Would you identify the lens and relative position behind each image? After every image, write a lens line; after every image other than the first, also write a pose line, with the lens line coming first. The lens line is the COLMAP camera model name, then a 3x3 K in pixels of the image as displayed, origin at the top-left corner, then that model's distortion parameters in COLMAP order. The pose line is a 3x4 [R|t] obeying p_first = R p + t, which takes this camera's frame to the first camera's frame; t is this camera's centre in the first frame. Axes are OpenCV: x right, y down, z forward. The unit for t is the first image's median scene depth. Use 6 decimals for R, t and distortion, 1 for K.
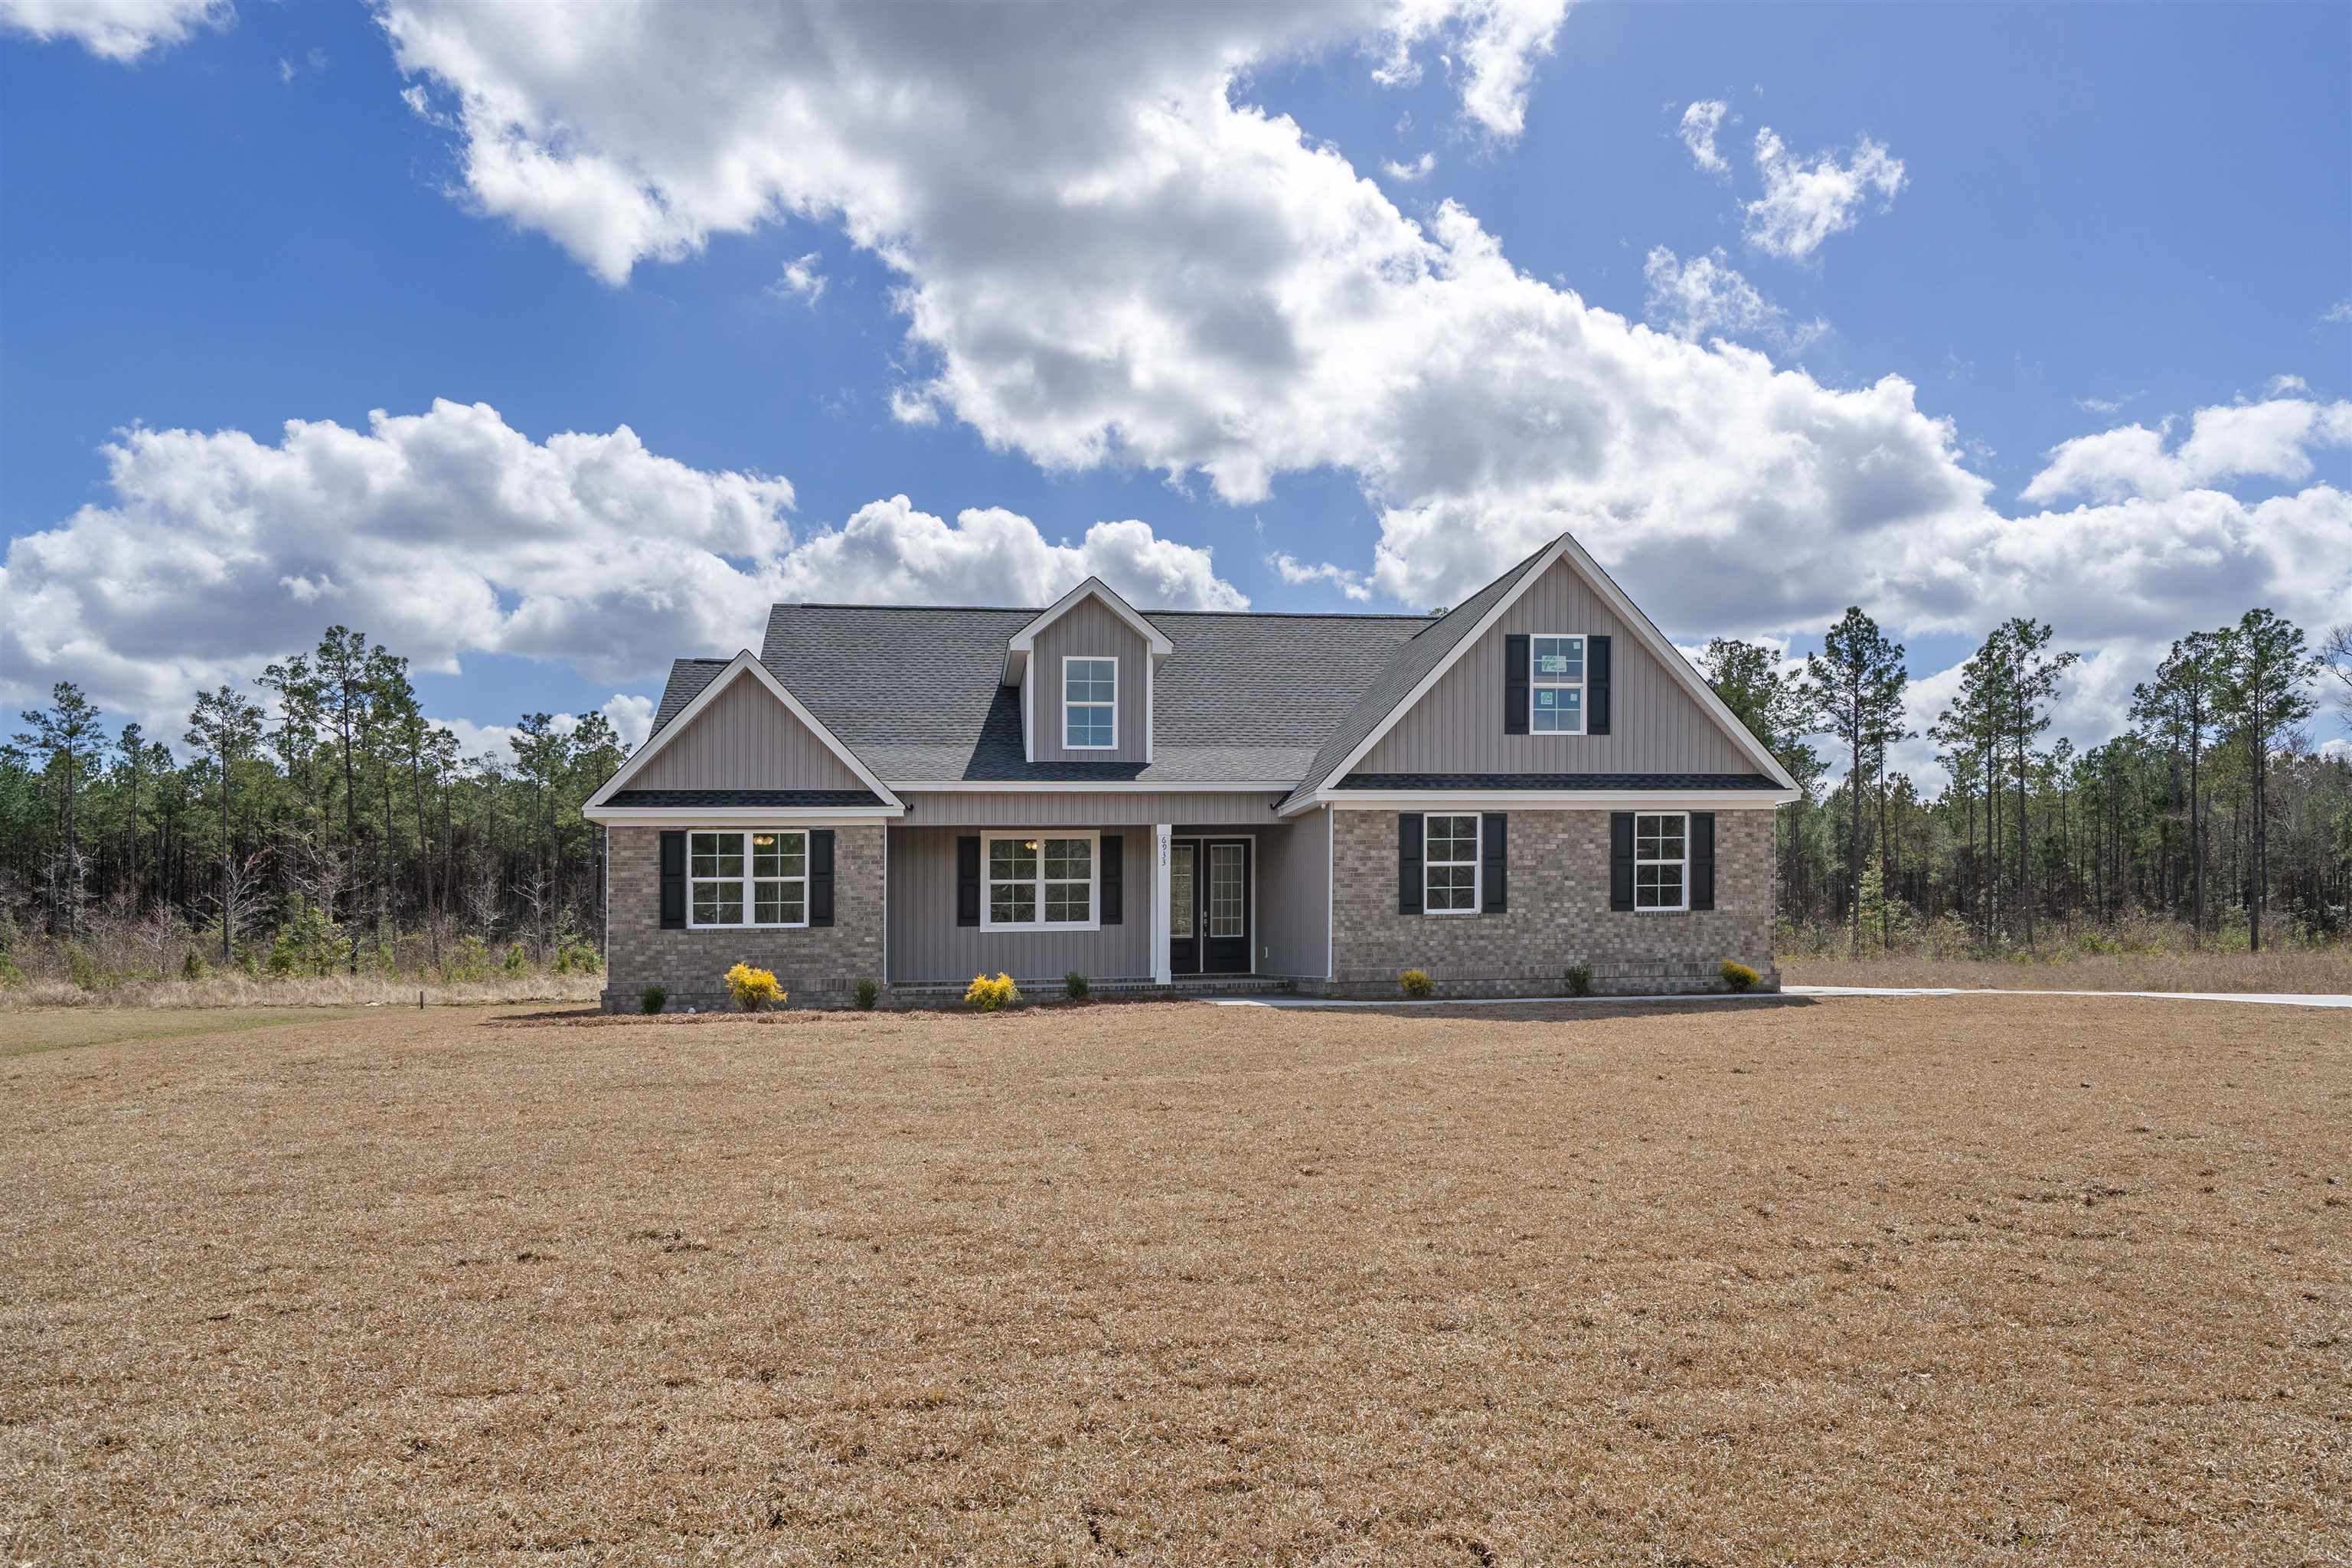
lens RADIAL K [[1611.6, 0, 1081.1], [0, 1611.6, 778.1], [0, 0, 1]] dist [0.009202, 0.002608]
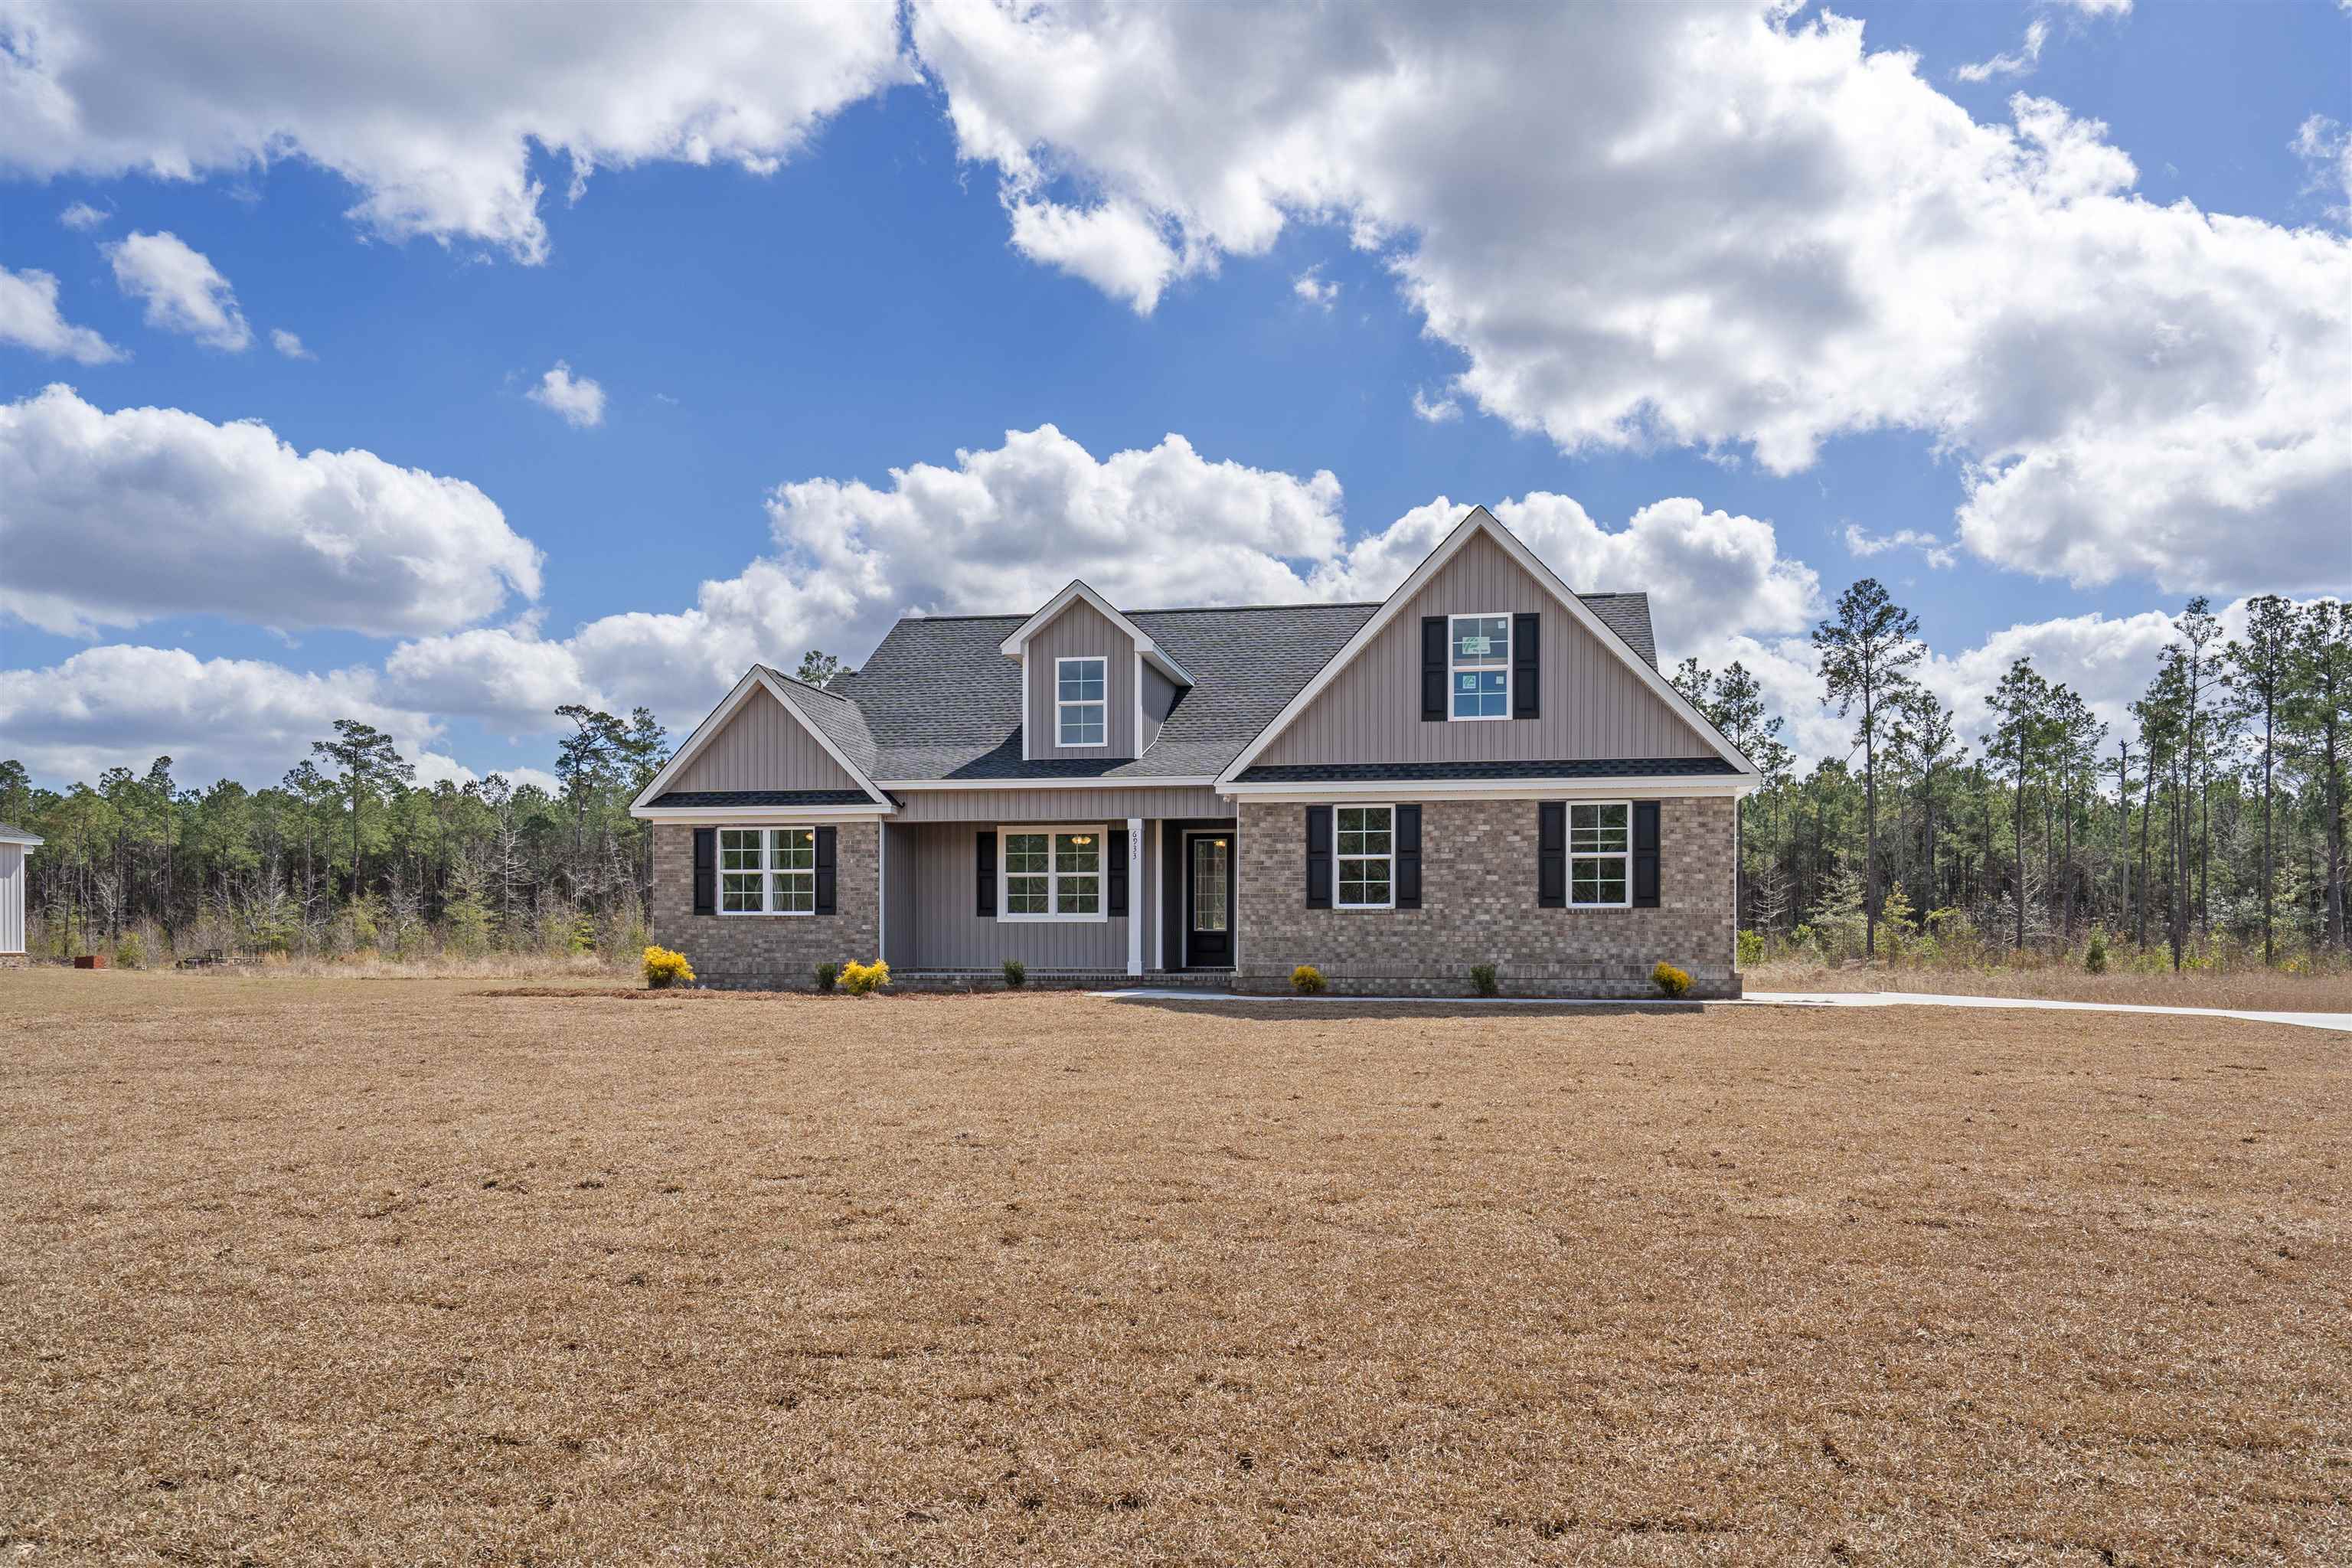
lens RADIAL K [[1591.0, 0, 1176.0], [0, 1591.0, 784.0], [0, 0, 1]] dist [0.007096, 0.002812]
pose [[0.943492, -0.015727, -0.331021, 0.422174], [0.018013, 0.999830, 0.003838, 0.003415], [0.330904, -0.009584, 0.943616, 0.059865]]
